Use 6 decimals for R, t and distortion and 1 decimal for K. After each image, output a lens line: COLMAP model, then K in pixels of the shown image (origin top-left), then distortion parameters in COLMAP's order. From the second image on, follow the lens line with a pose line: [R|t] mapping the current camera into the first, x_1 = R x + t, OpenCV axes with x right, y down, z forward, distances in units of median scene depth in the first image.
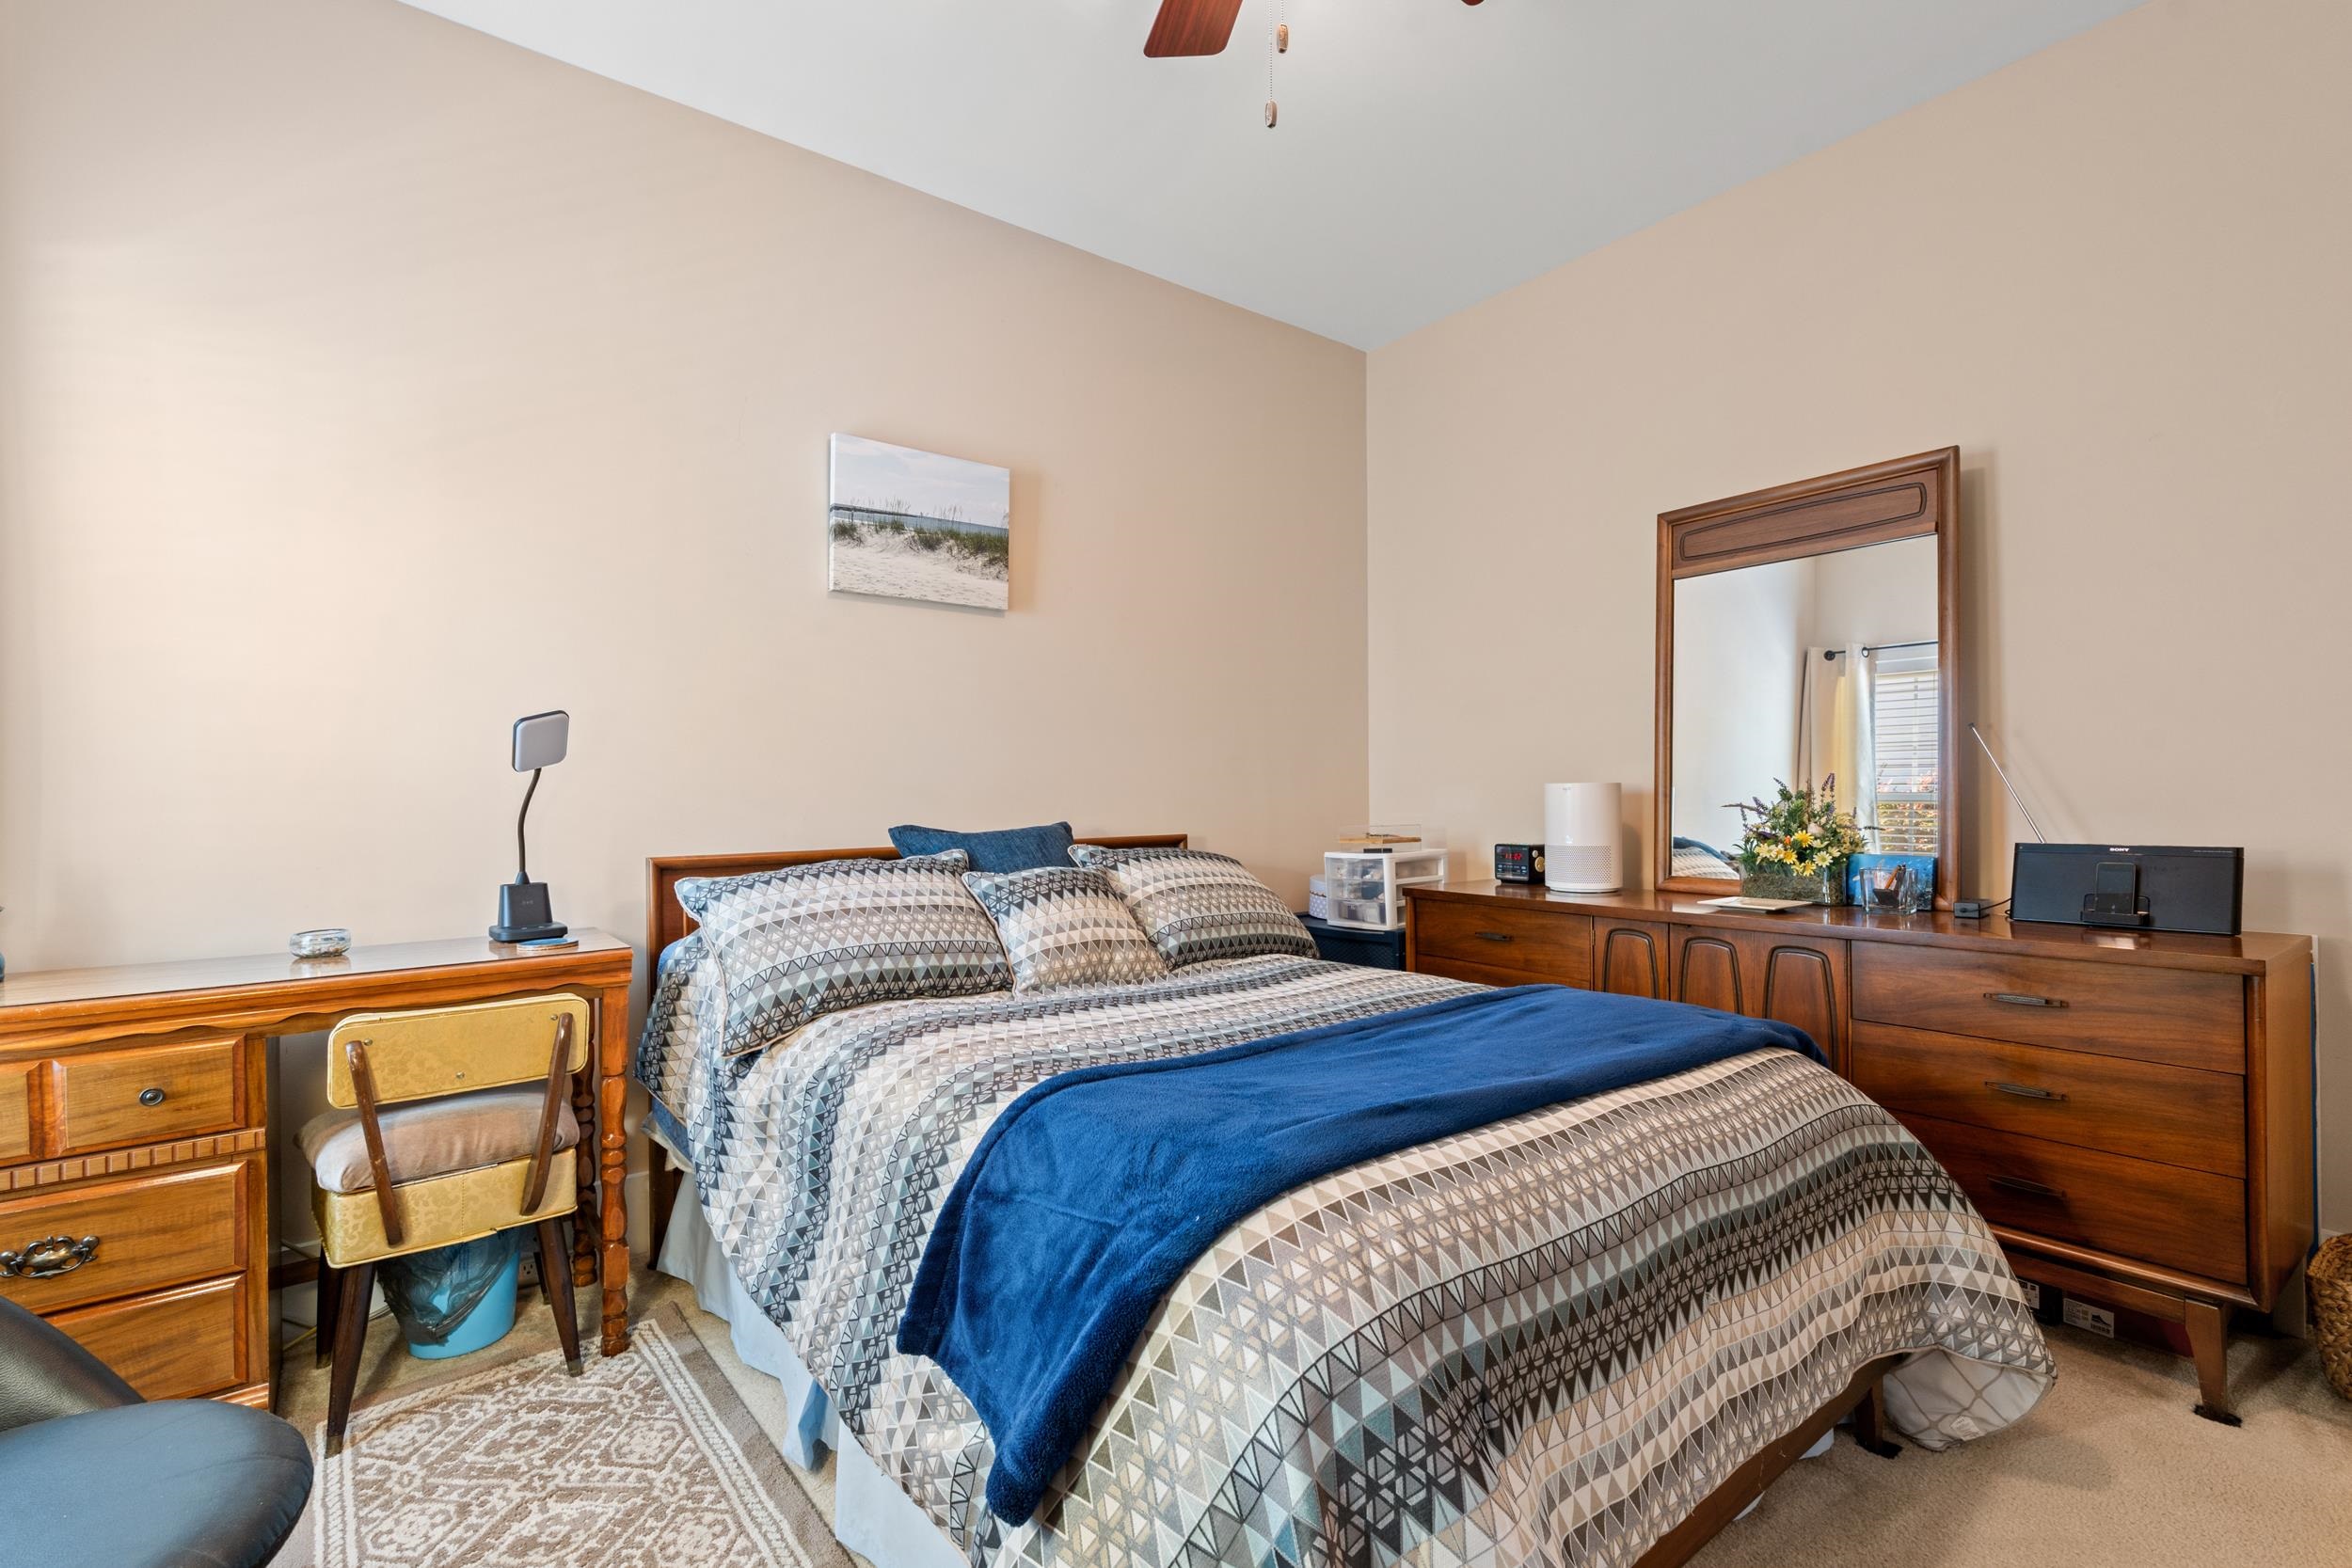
lens RADIAL K [[1032.7, 0, 1169.1], [0, 1032.7, 788.6], [0, 0, 1]] dist [-0.003220, 0.000213]
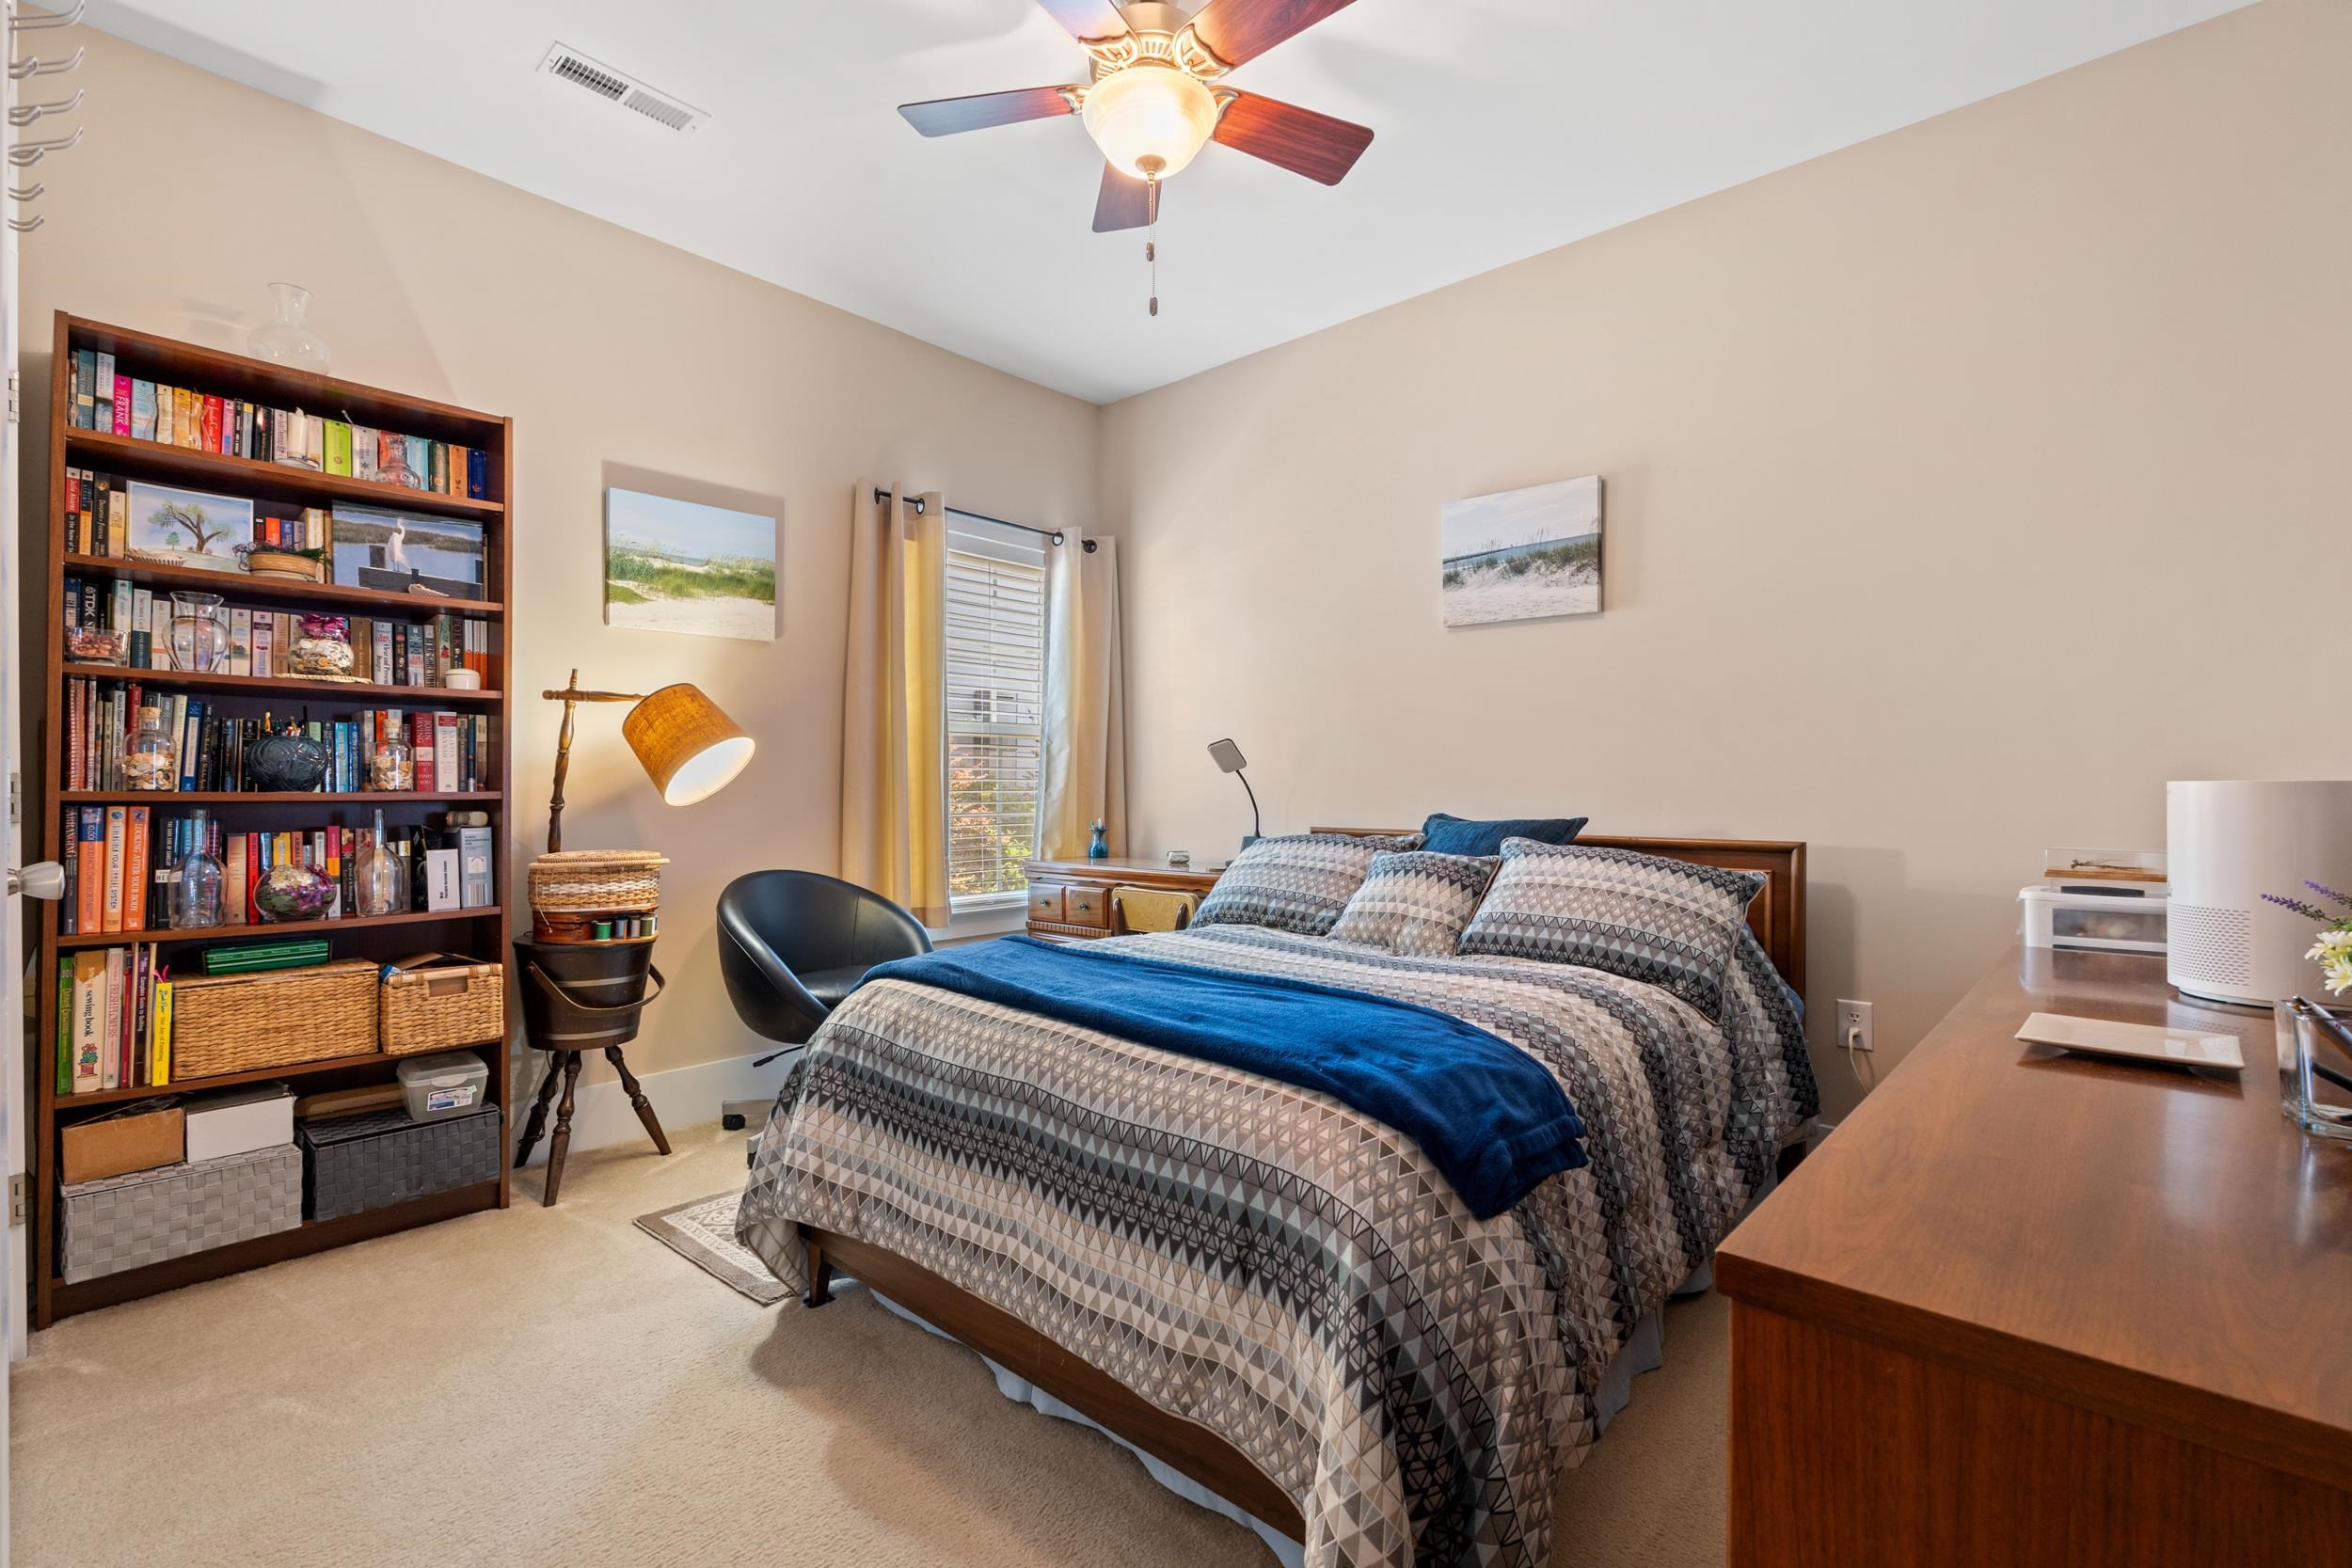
lens RADIAL K [[1032.7, 0, 1166.1], [0, 1032.7, 779.7], [0, 0, 1]] dist [-0.003220, 0.000213]
pose [[0.187806, 0.005263, -0.982192, 0.830216], [0.001001, 0.999984, 0.005549, -0.011356], [0.982206, -0.002026, 0.187797, 0.407562]]
